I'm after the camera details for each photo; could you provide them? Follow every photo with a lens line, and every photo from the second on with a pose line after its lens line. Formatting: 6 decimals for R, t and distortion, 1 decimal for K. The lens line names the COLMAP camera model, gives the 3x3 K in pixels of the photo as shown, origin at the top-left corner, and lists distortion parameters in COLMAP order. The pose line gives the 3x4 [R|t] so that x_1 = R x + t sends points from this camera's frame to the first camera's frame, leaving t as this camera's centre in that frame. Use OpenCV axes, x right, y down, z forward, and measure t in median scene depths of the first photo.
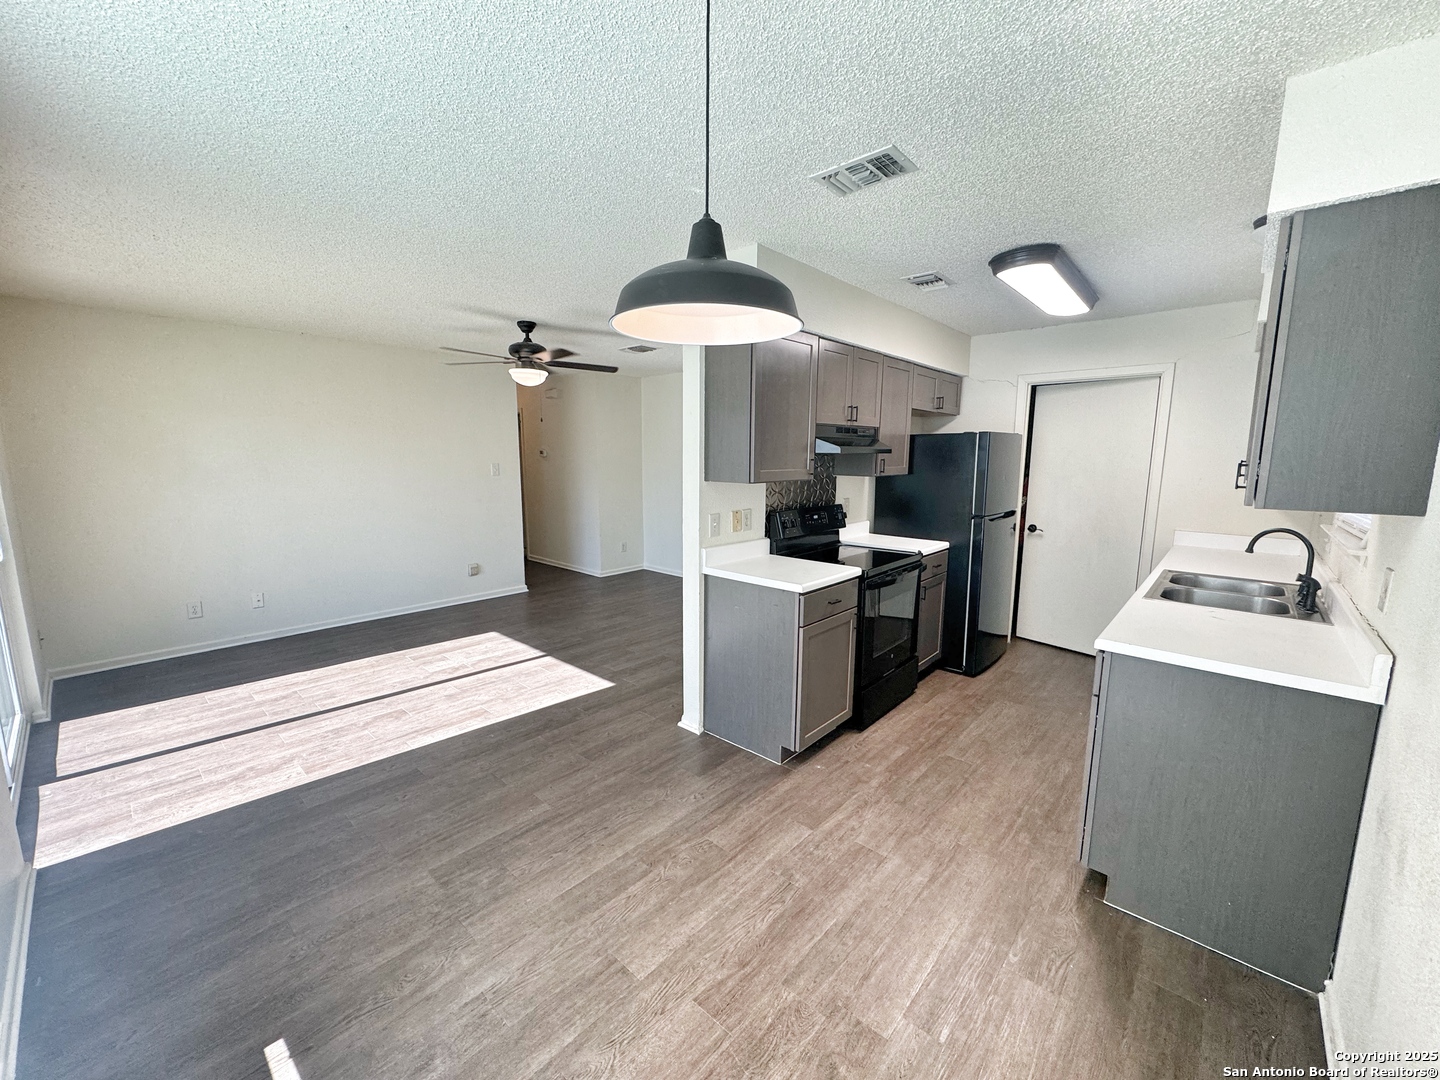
lens RADIAL K [[575.8, 0, 717.6], [0, 575.8, 539.6], [0, 0, 1]] dist [-0.003831, 0.000470]
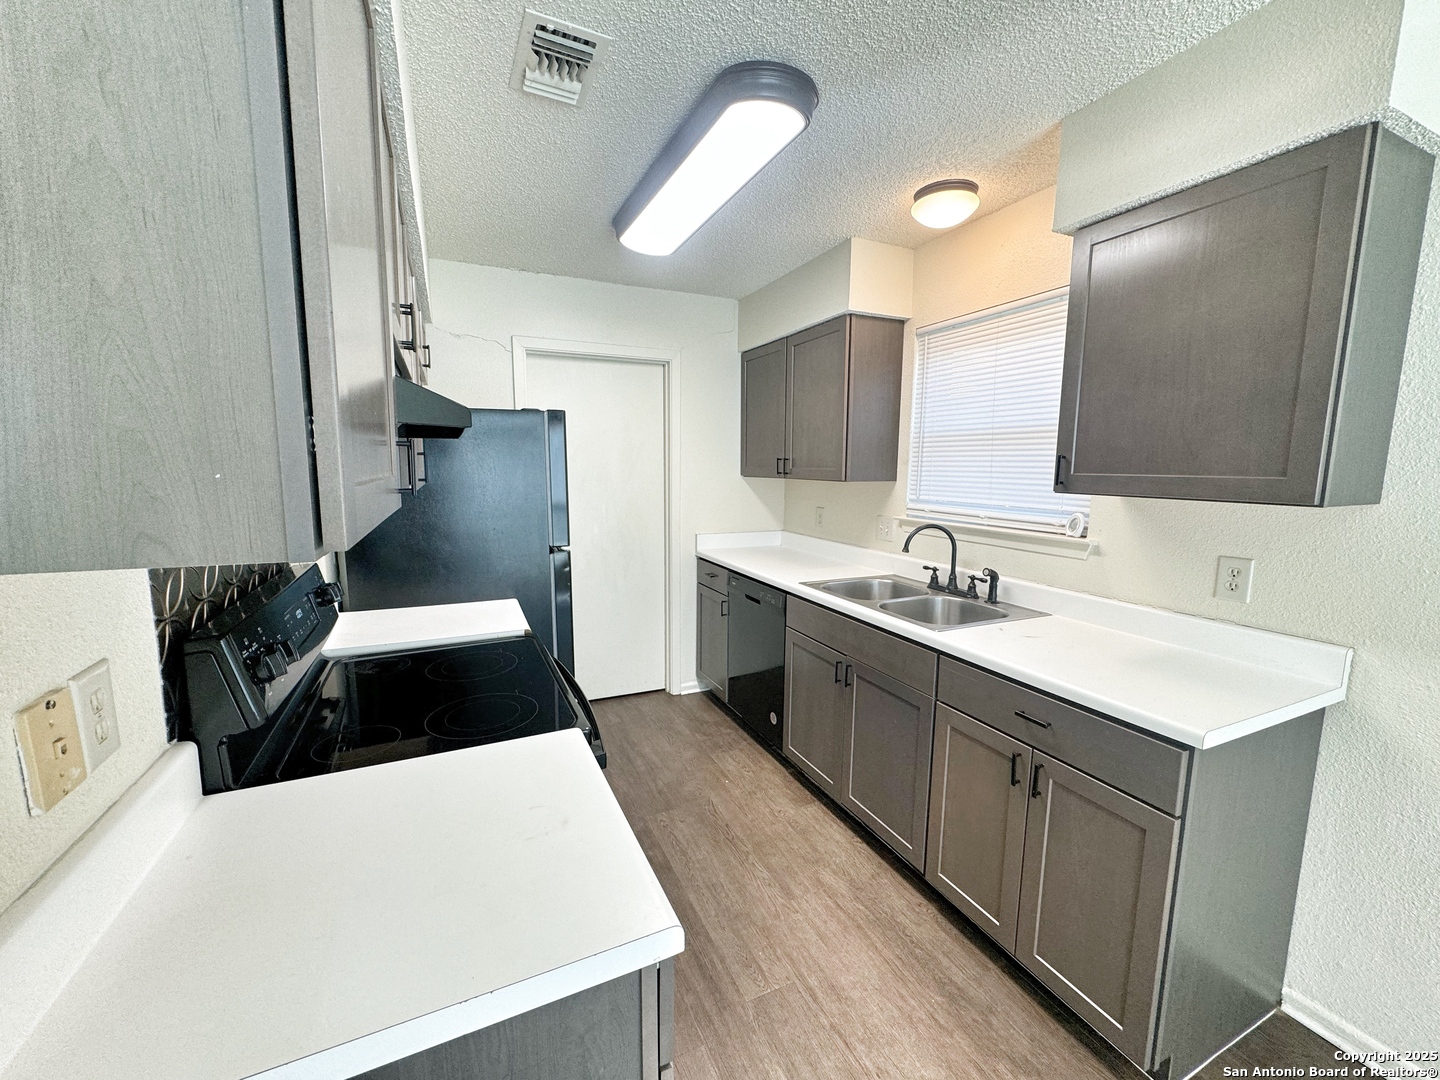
lens RADIAL K [[575.8, 0, 717.8], [0, 575.8, 540.5], [0, 0, 1]] dist [-0.003831, 0.000470]
pose [[0.391659, -0.122899, 0.911866, -0.048575], [0.130749, 0.988416, 0.077057, -0.088363], [-0.910773, 0.089046, 0.403191, 0.716841]]
